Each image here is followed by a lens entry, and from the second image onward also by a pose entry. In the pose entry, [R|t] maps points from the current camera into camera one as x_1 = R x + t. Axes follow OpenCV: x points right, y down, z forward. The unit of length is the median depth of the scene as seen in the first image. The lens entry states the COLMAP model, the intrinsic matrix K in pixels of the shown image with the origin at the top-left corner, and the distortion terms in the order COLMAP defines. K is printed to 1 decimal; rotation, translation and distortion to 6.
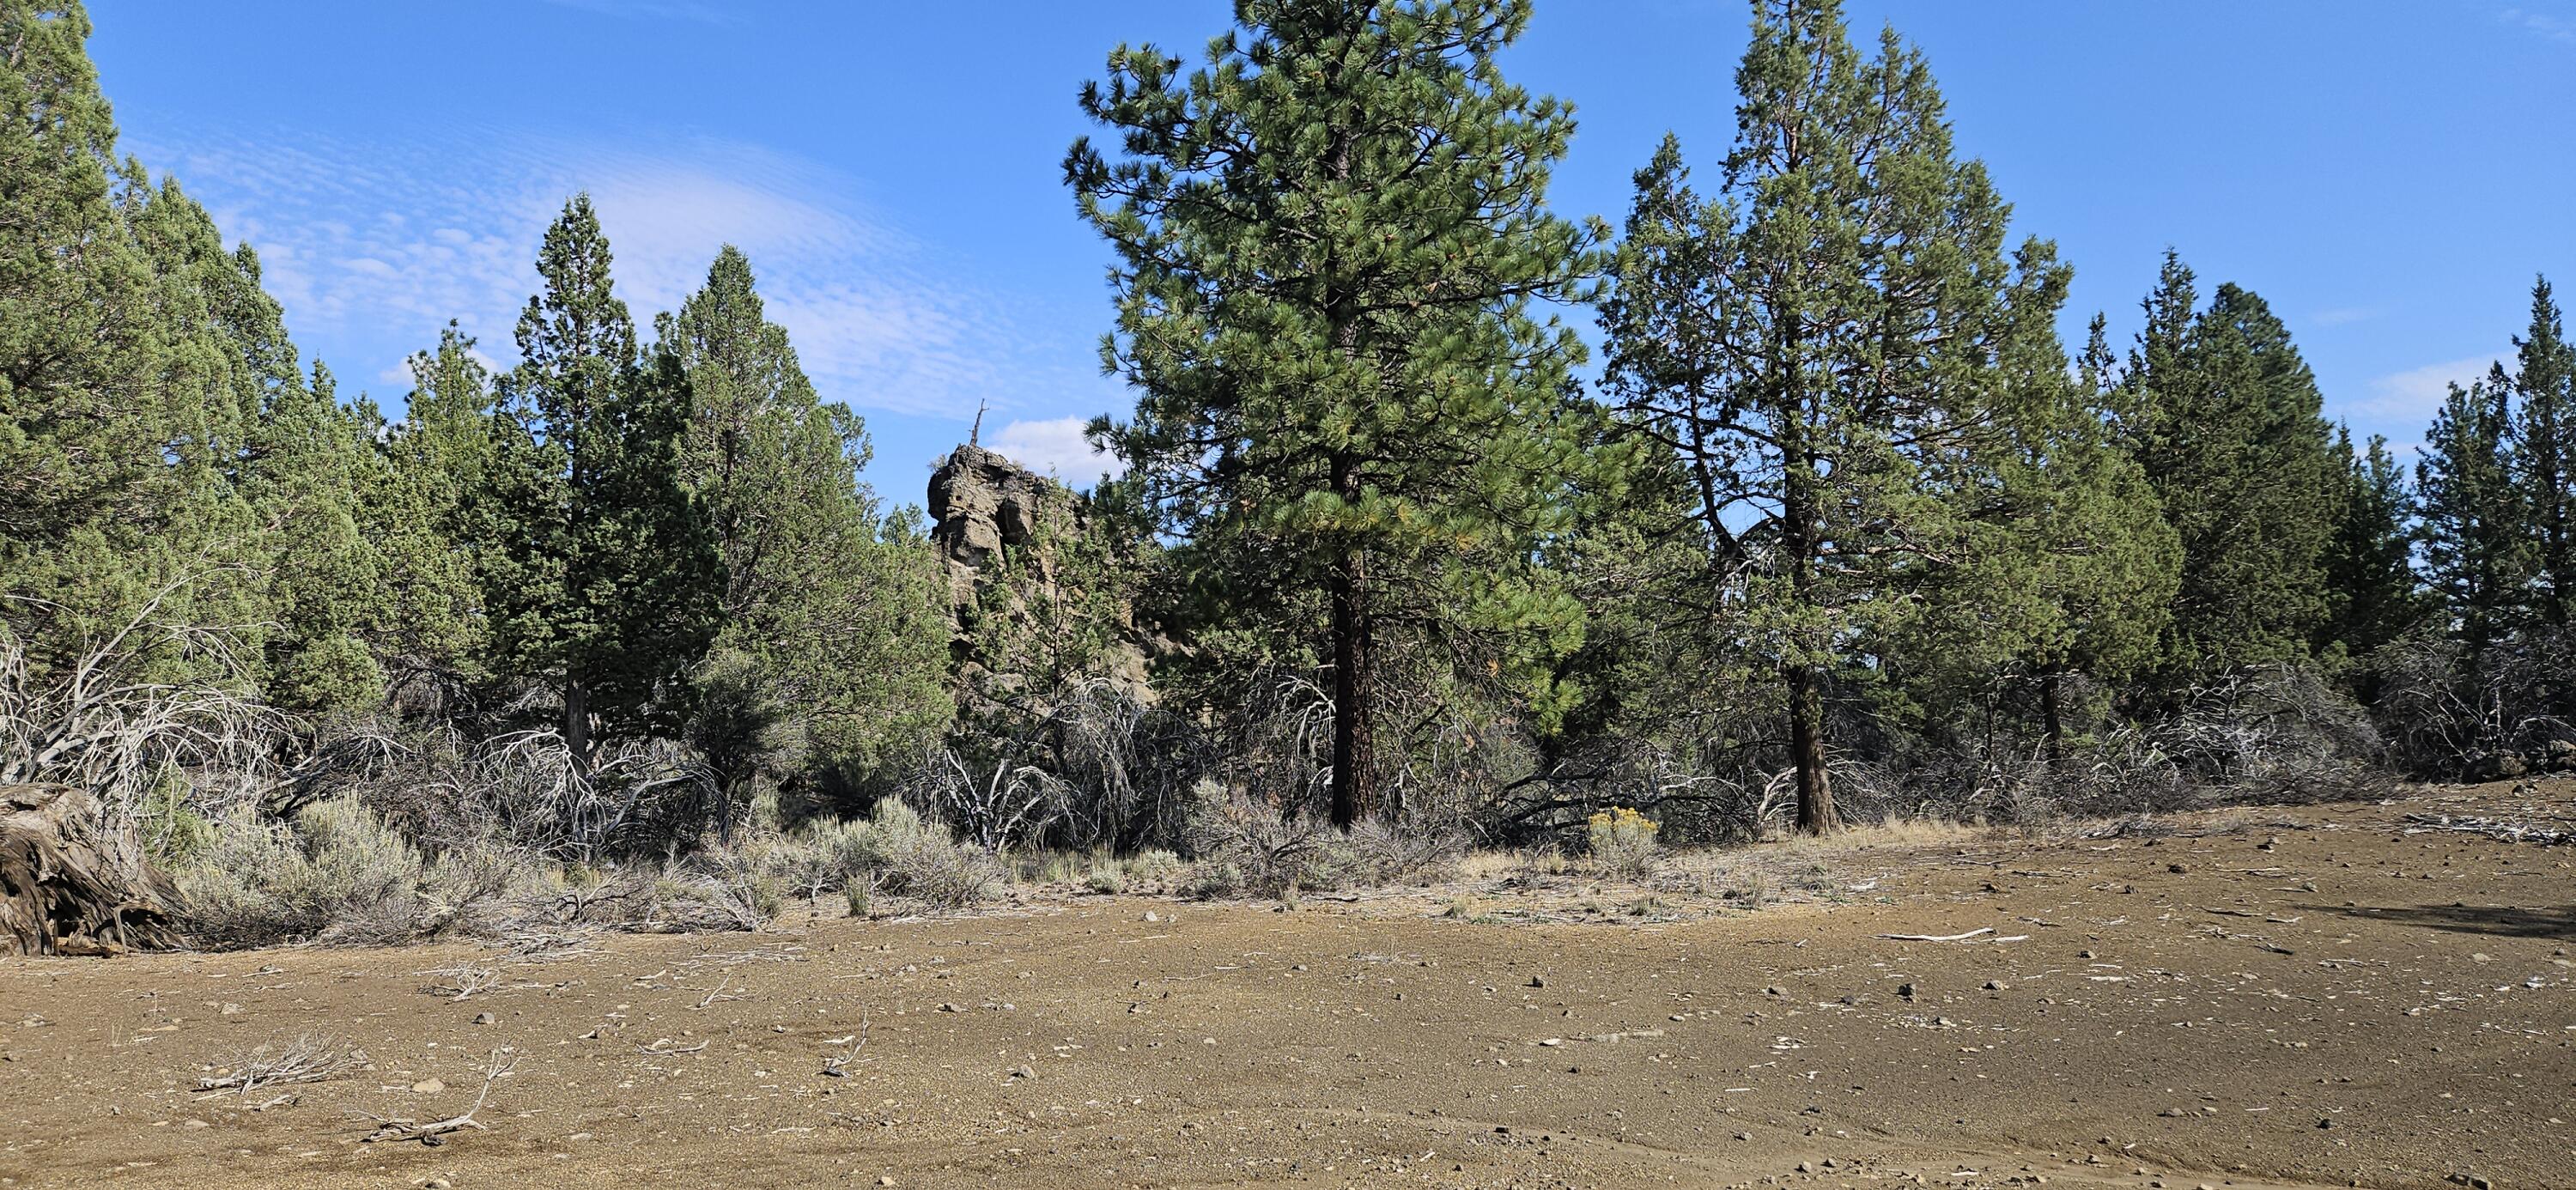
lens RADIAL K [[1674.1, 0, 1288.0], [0, 1674.1, 595.0], [0, 0, 1]] dist [0.060837, -0.038723]
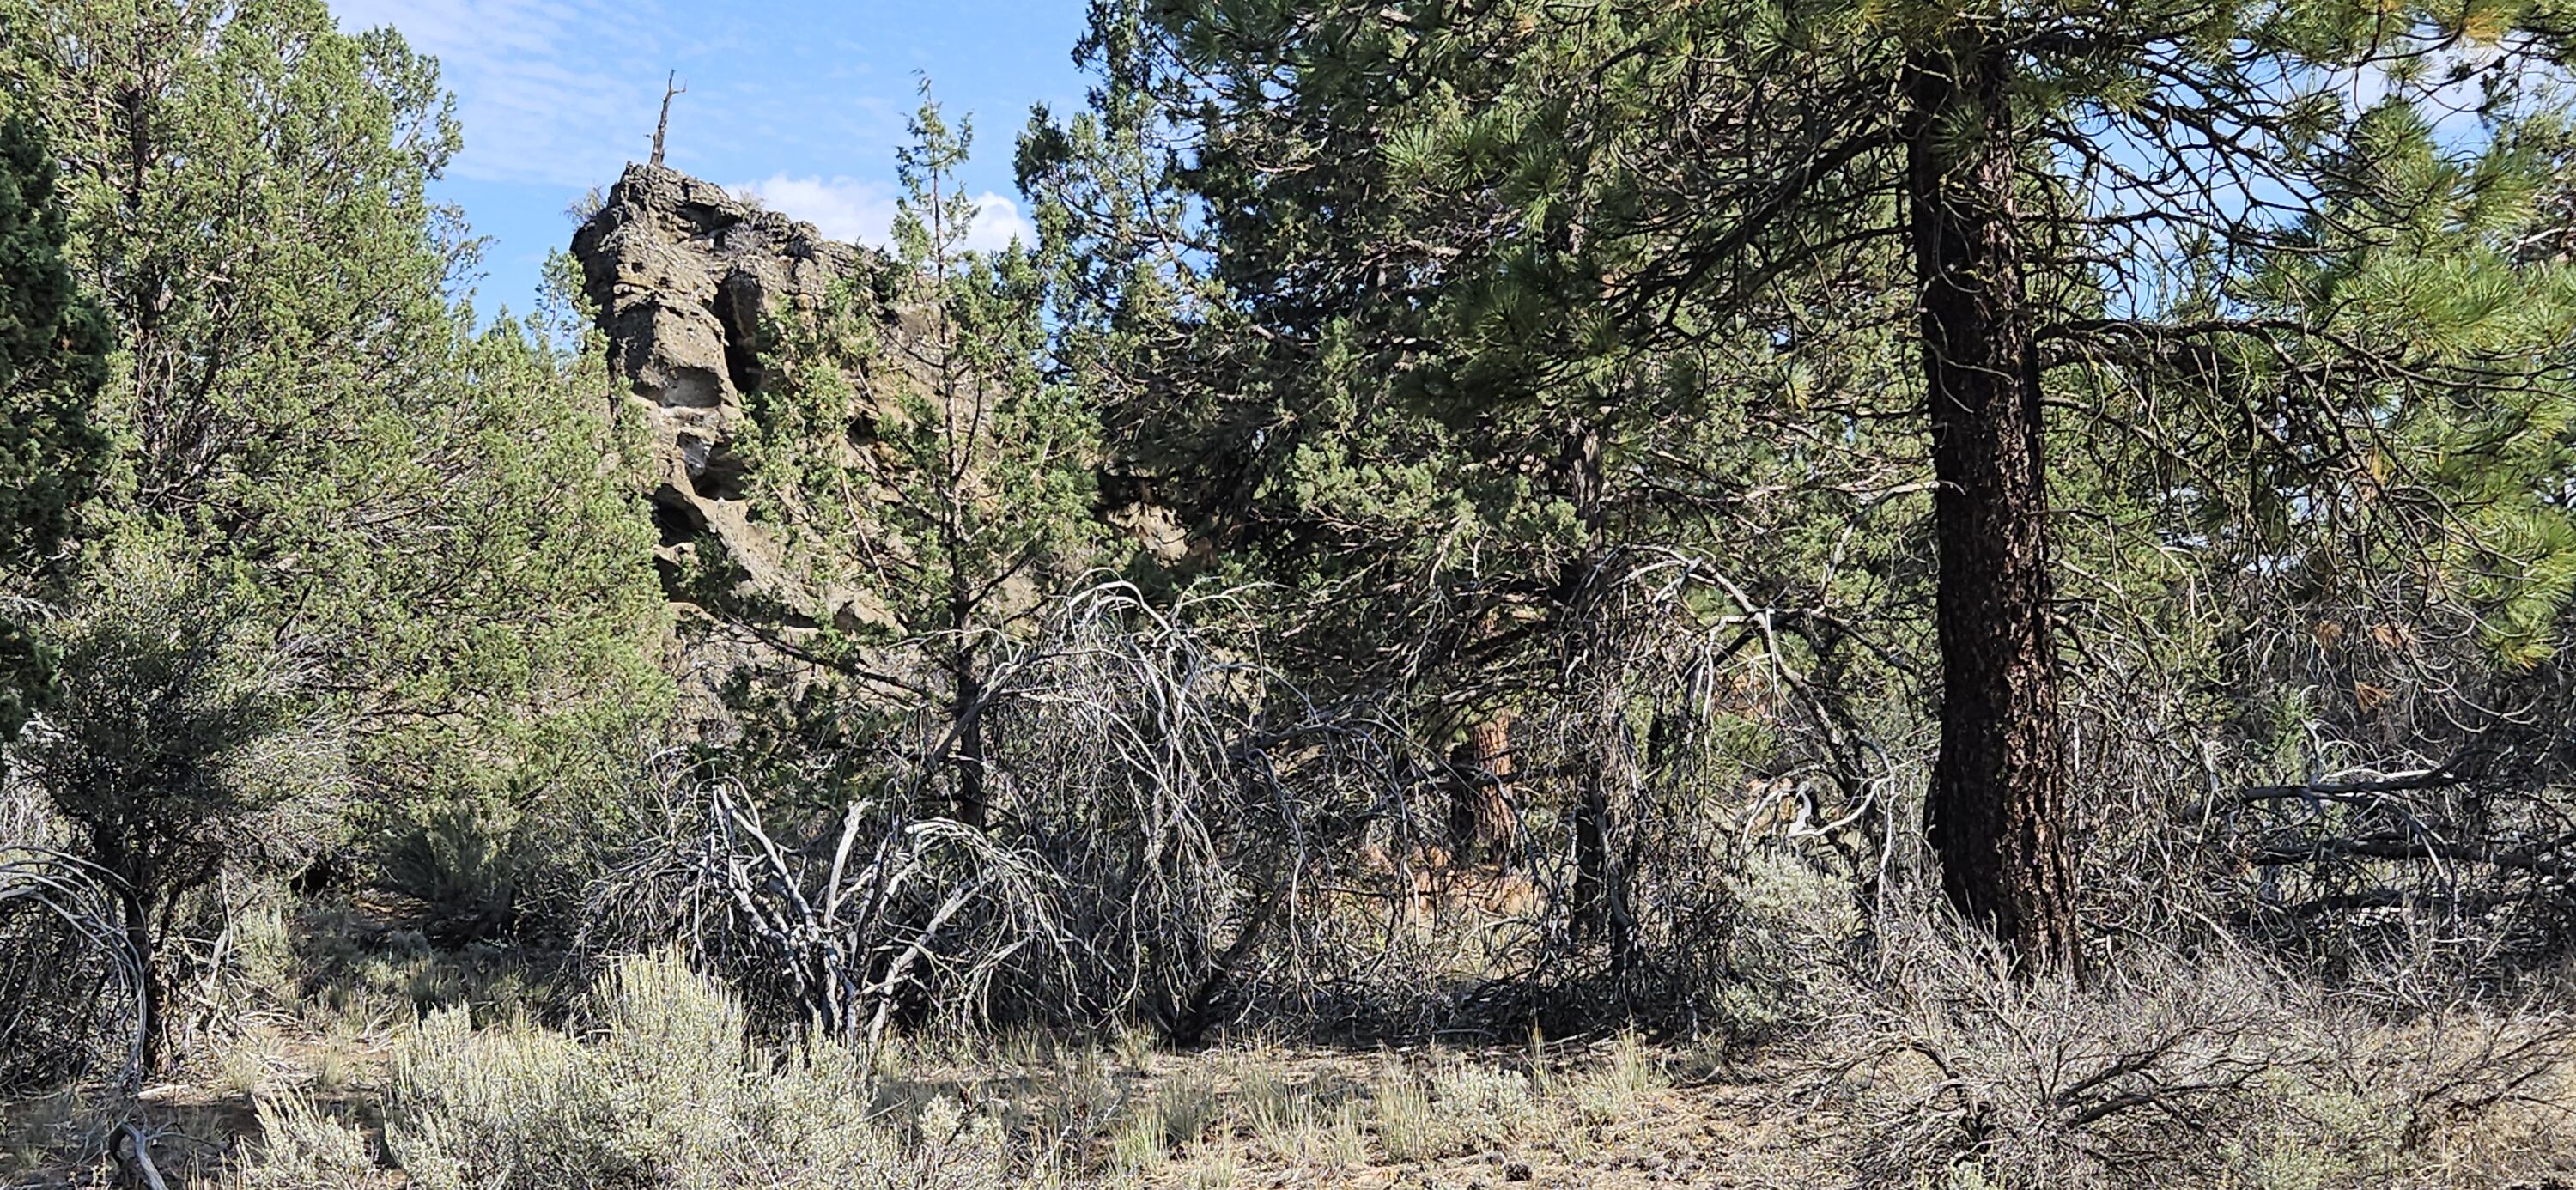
lens RADIAL K [[3140.1, 0, 1288.0], [0, 3140.1, 595.0], [0, 0, 1]] dist [0.088504, 0.015621]
pose [[0.999048, -0.041756, 0.012604, -0.043775], [0.041208, 0.998309, 0.040999, 0.013278], [-0.014295, -0.040441, 0.999080, 0.151630]]
